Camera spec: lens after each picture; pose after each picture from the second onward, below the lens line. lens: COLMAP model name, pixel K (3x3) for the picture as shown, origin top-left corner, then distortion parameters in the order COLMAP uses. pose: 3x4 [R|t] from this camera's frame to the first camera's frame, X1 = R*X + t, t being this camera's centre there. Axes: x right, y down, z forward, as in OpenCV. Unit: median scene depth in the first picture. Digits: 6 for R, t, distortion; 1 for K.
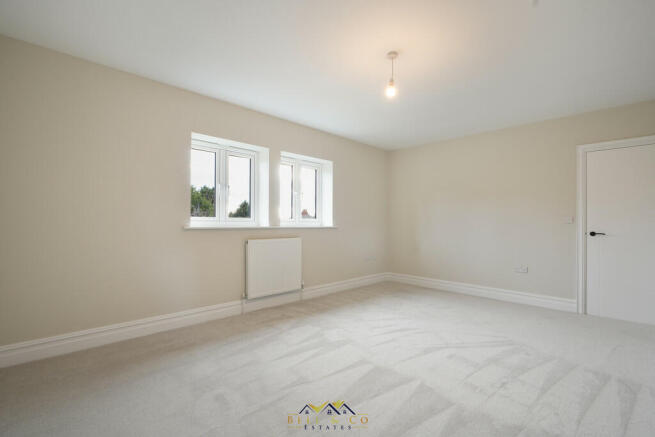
lens RADIAL K [[299.3, 0, 331.7], [0, 299.3, 223.4], [0, 0, 1]] dist [0.002913, 0.000257]
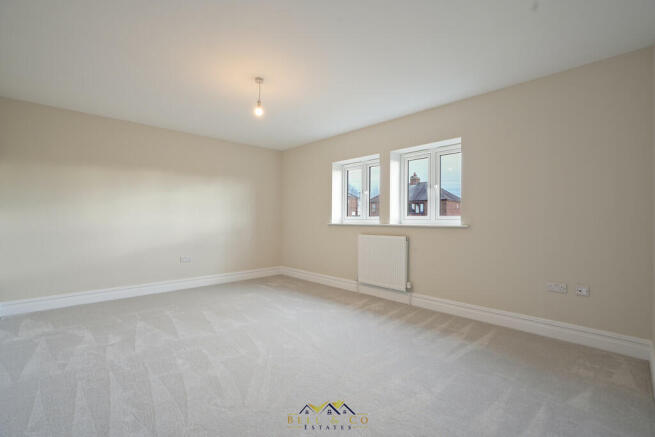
lens RADIAL K [[299.3, 0, 331.8], [0, 299.3, 213.1], [0, 0, 1]] dist [0.002913, 0.000257]
pose [[-0.031482, -0.030342, -0.999044, 0.847481], [-0.000544, 0.999539, -0.030340, 0.003534], [0.999504, -0.000412, -0.031484, 0.803724]]
